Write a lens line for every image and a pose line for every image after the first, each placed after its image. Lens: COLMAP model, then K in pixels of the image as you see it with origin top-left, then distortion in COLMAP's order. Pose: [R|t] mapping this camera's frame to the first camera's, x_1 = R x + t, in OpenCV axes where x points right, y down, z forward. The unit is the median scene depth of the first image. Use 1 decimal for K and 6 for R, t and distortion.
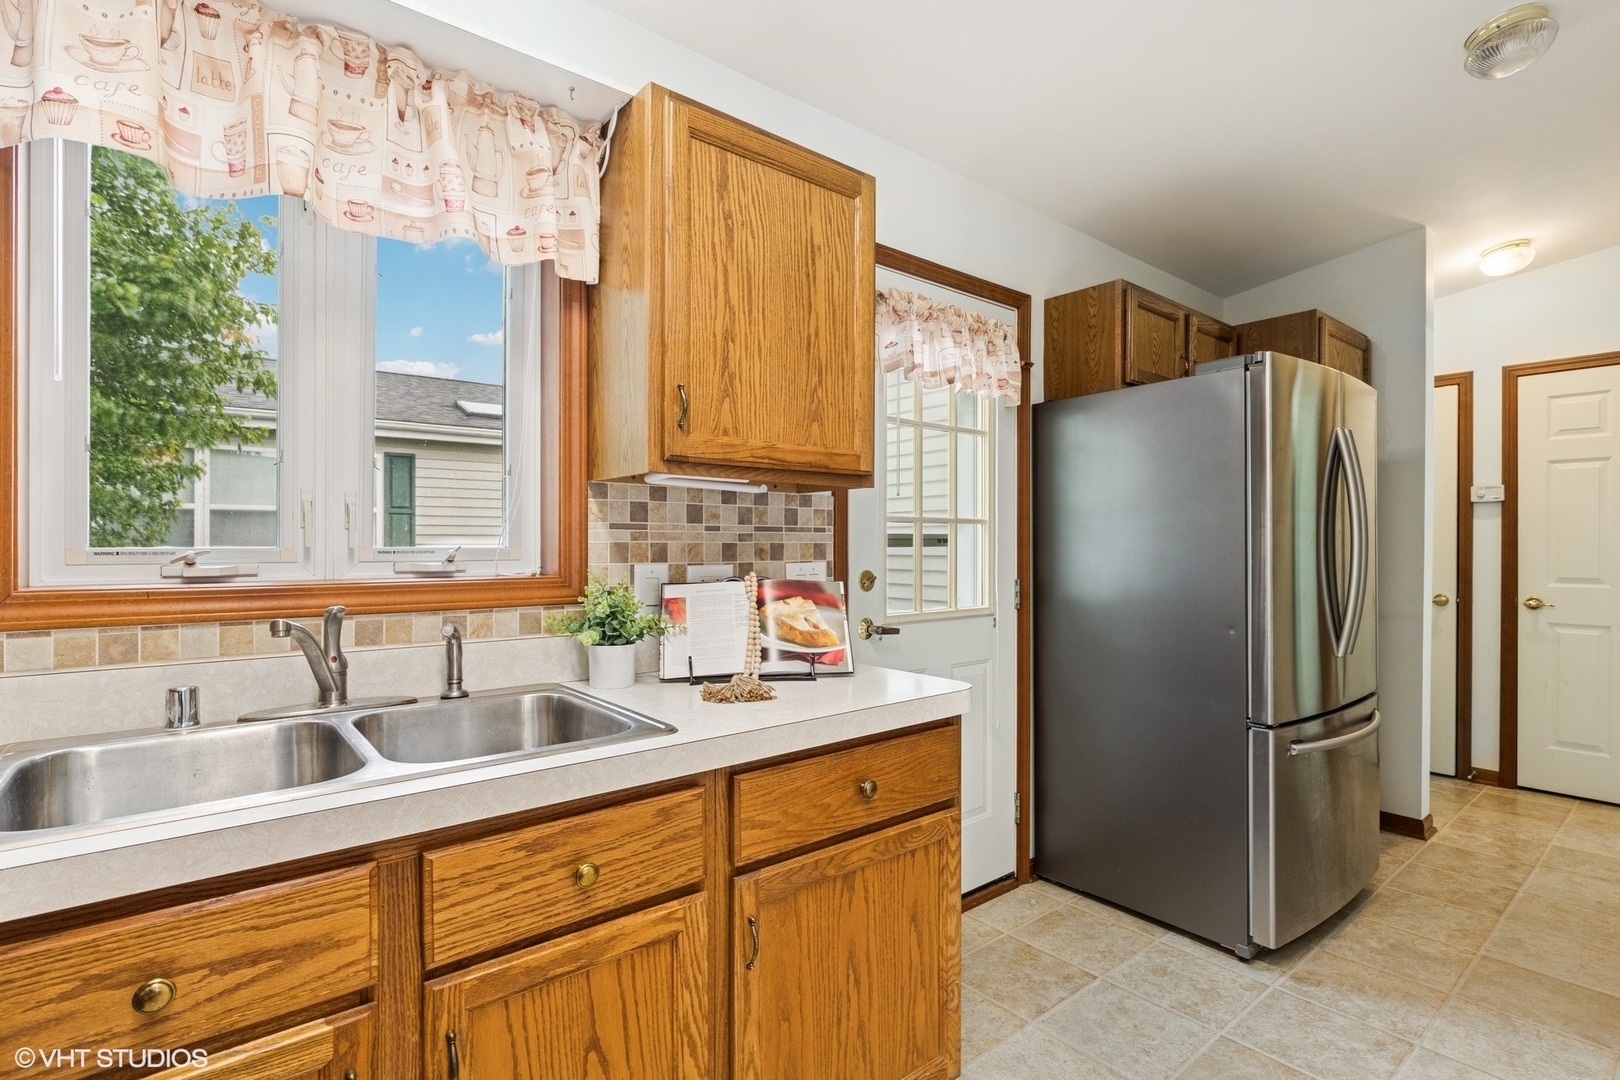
lens RADIAL K [[766.8, 0, 813.0], [0, 766.8, 545.6], [0, 0, 1]] dist [-0.003055, 0.000127]
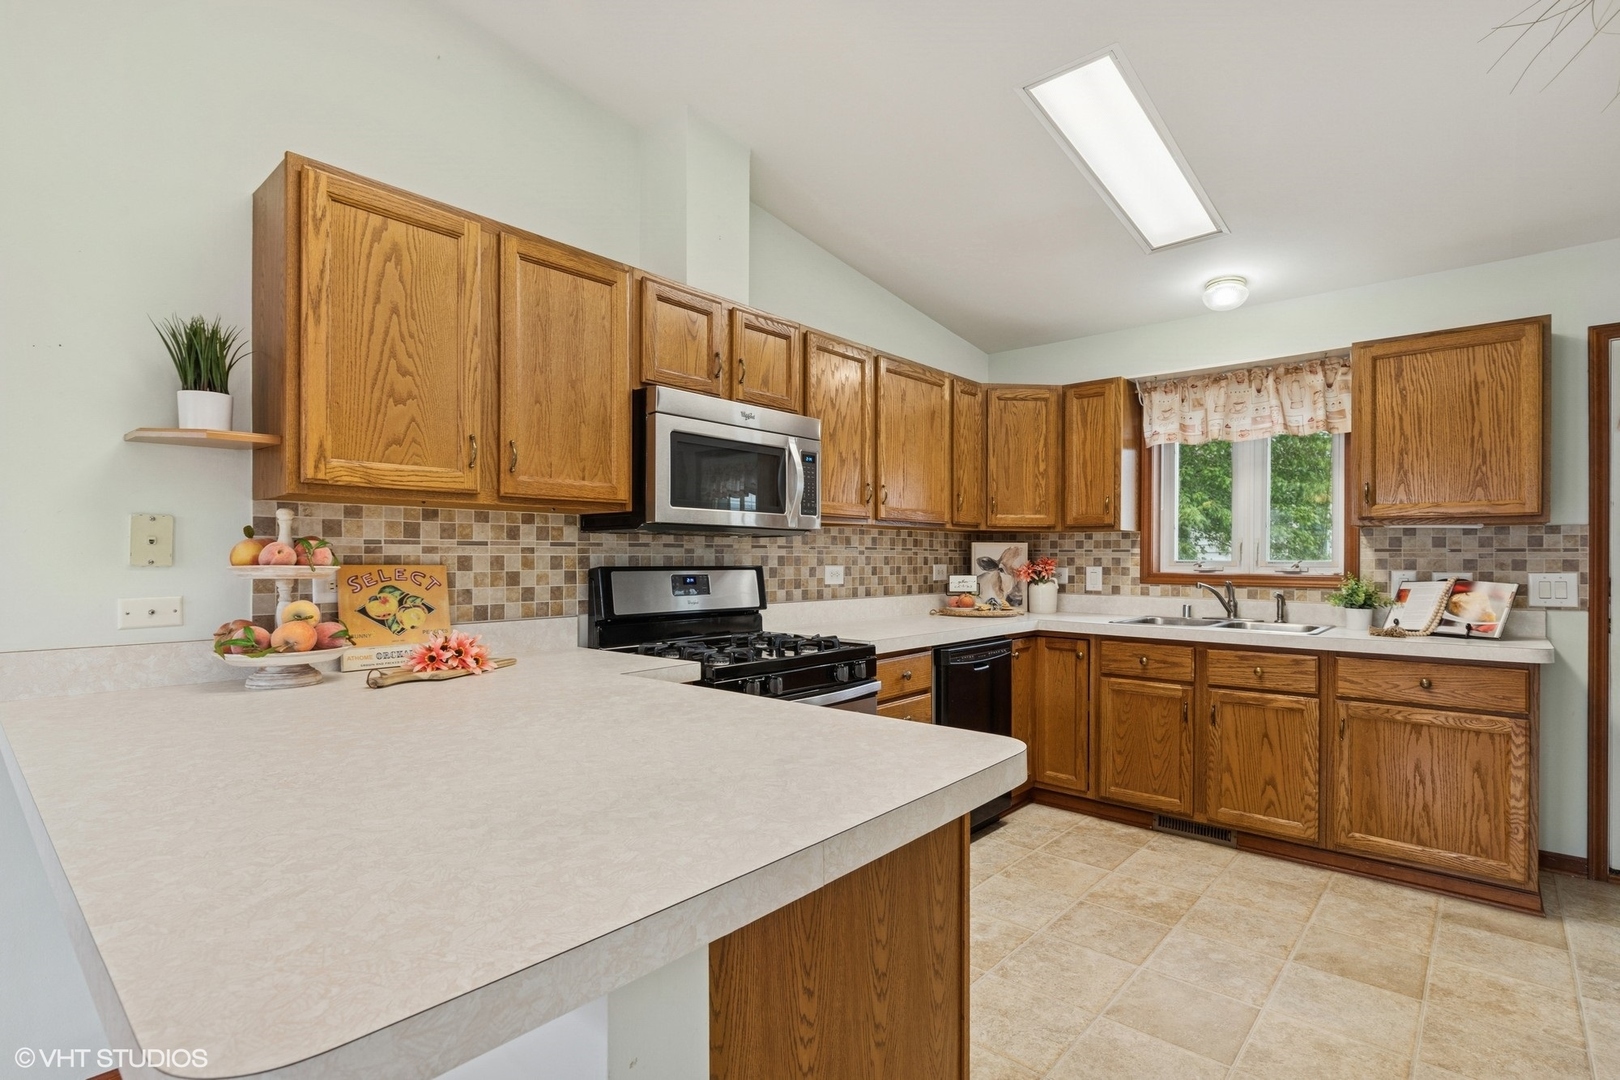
lens RADIAL K [[775.8, 0, 826.0], [0, 775.8, 558.1], [0, 0, 1]] dist [-0.003418, -0.000387]
pose [[0.166774, 0.000087, -0.985995, 1.545787], [-0.005931, 0.999982, -0.000915, 0.004617], [0.985977, 0.006001, 0.166772, -0.742170]]
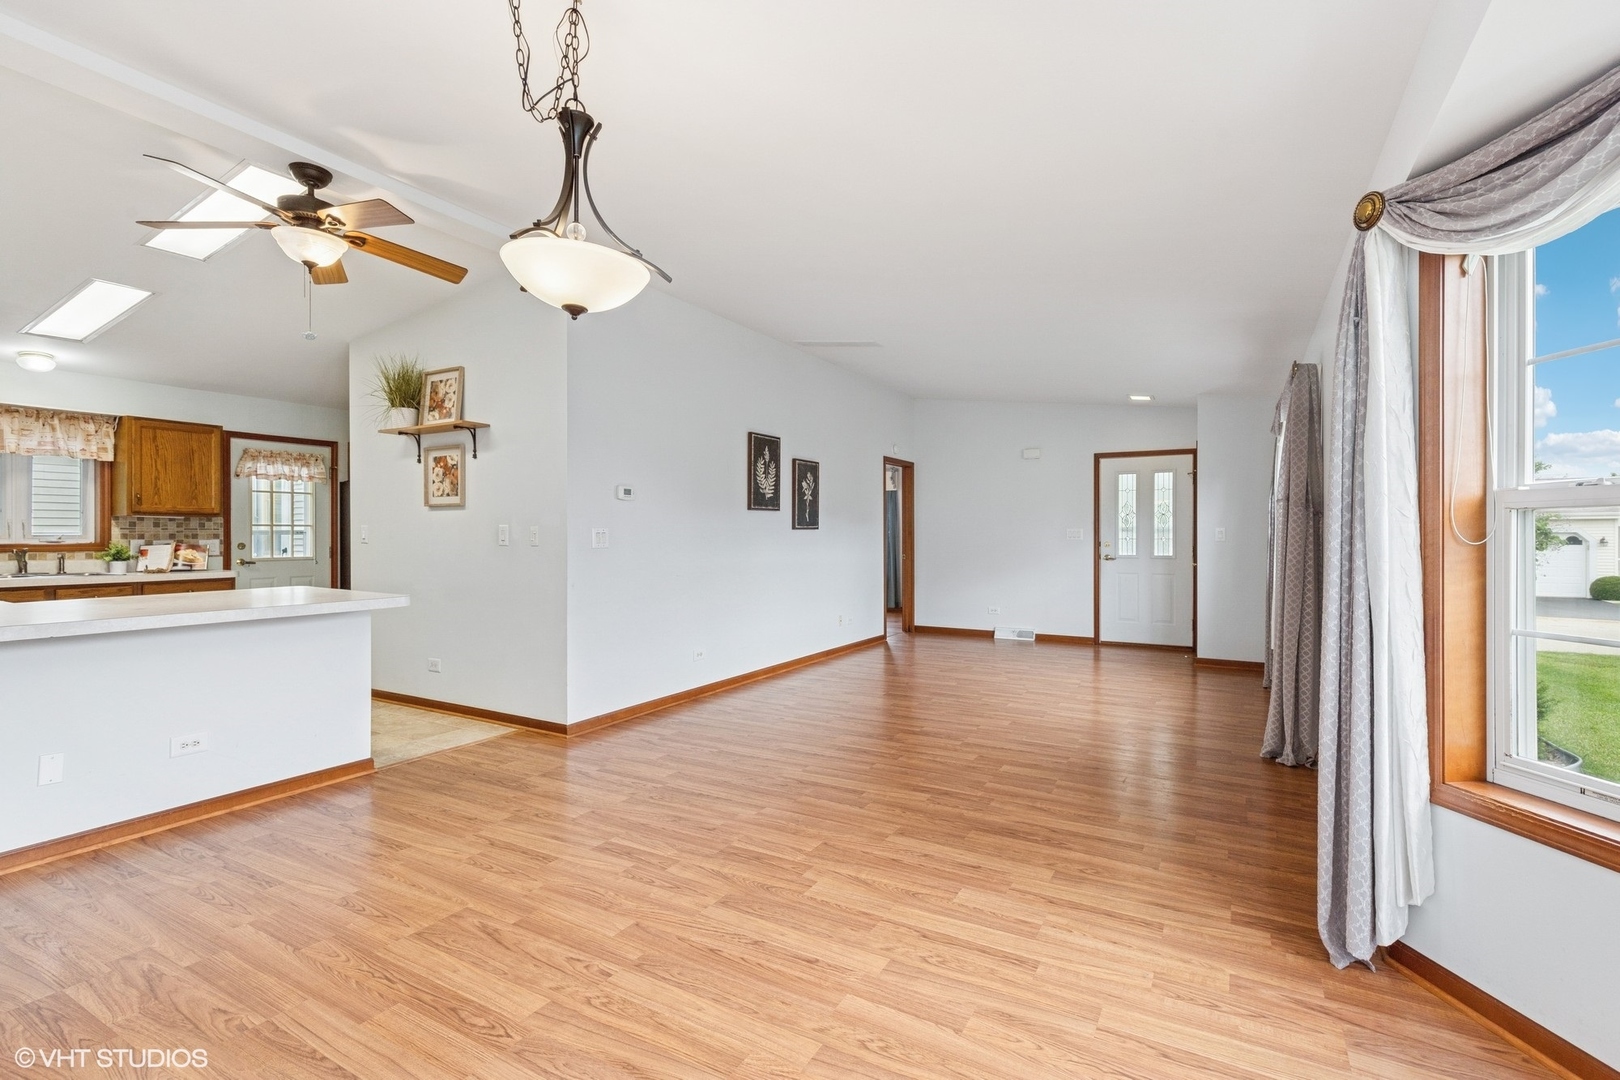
lens RADIAL K [[742.5, 0, 818.5], [0, 742.5, 536.5], [0, 0, 1]] dist [0.003457, 0.000984]
pose [[0.934697, 0.000155, 0.355446, 1.602413], [-0.000673, 0.999999, 0.001333, 0.004482], [-0.355446, -0.001485, 0.934696, -3.520730]]
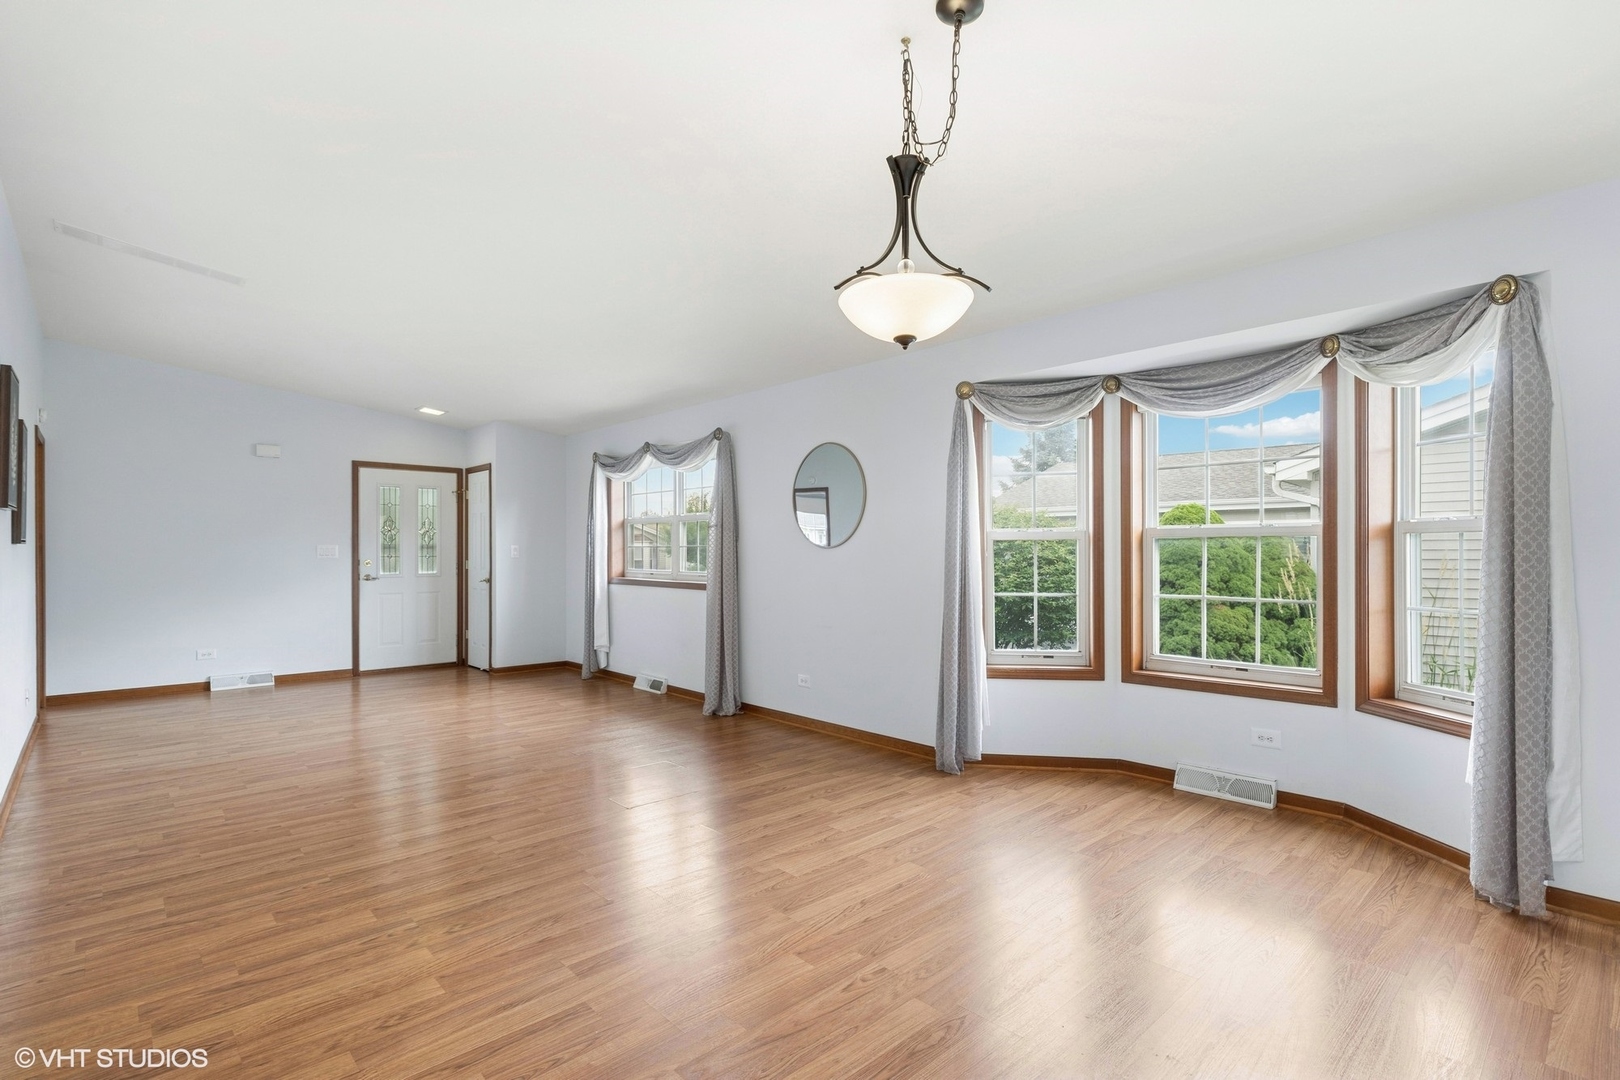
lens RADIAL K [[769.1, 0, 830.4], [0, 769.1, 548.0], [0, 0, 1]] dist [-0.002721, 0.000130]
pose [[-0.069581, 0.004728, 0.997565, 0.326510], [0.003366, 0.999984, -0.004505, 0.001720], [-0.997571, 0.003045, -0.069596, -2.001078]]
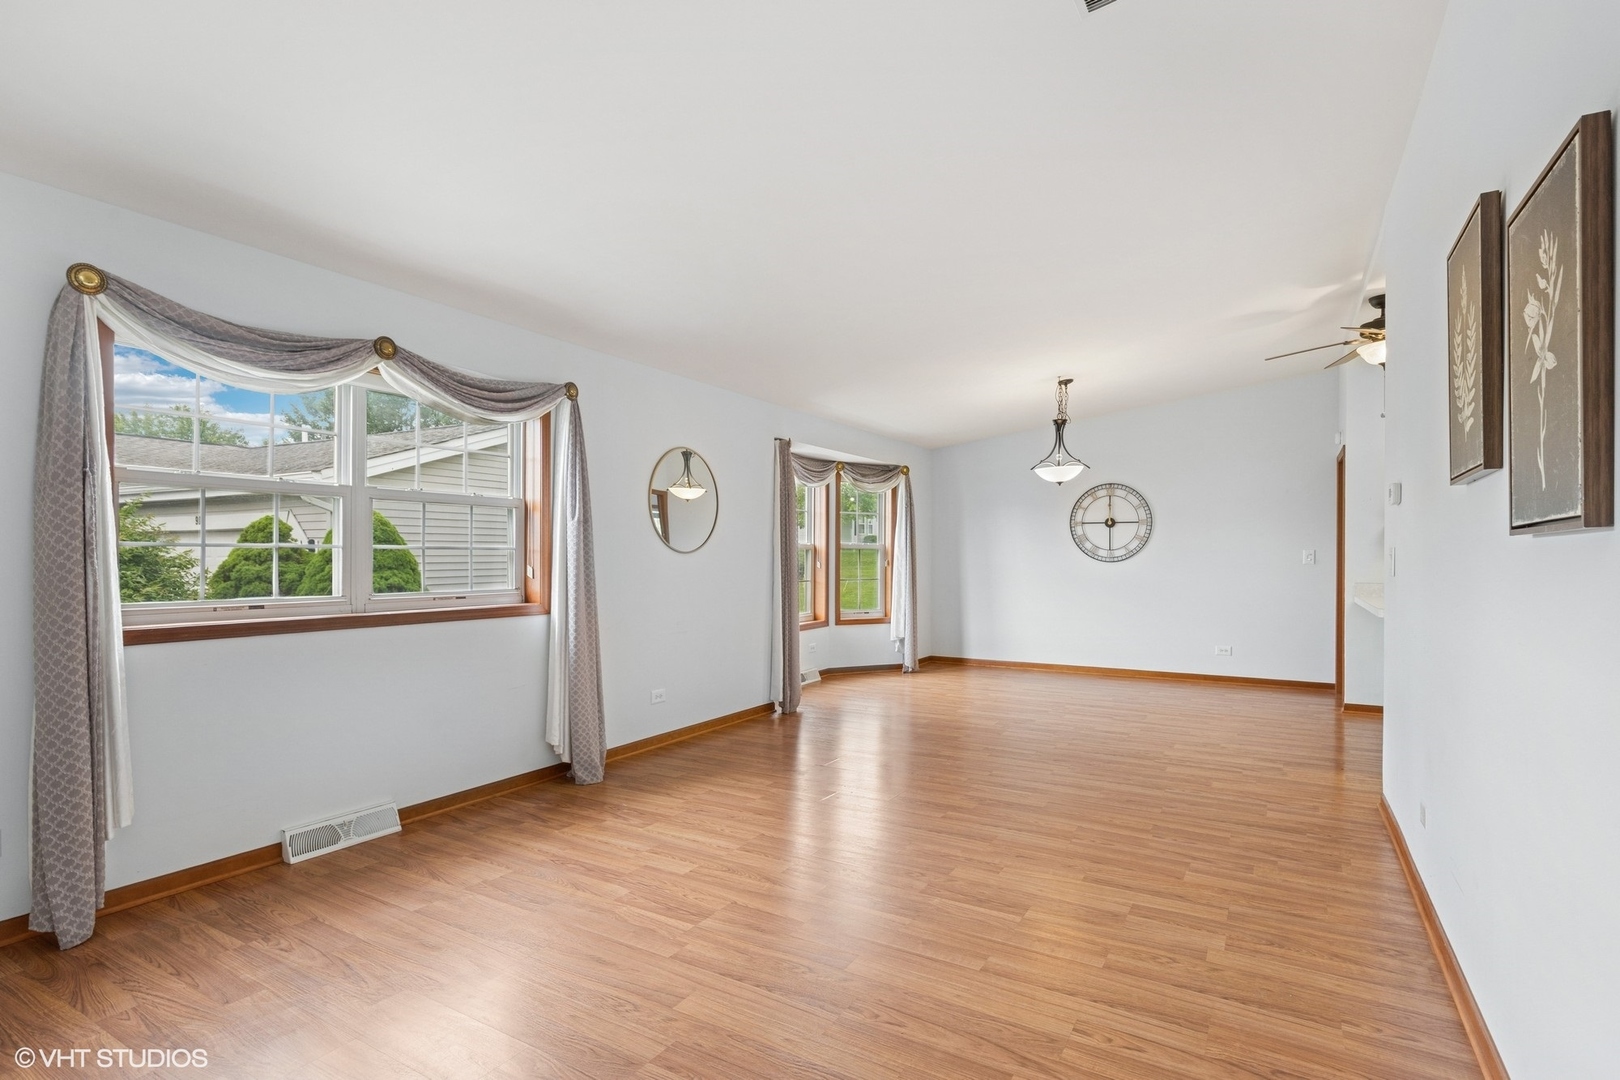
lens RADIAL K [[775.8, 0, 826.0], [0, 775.8, 558.1], [0, 0, 1]] dist [-0.003418, -0.000387]
pose [[-0.939600, 0.002156, -0.342268, 4.097431], [0.001398, 0.999996, 0.002462, -0.001538], [0.342272, 0.001835, -0.939599, 1.032752]]
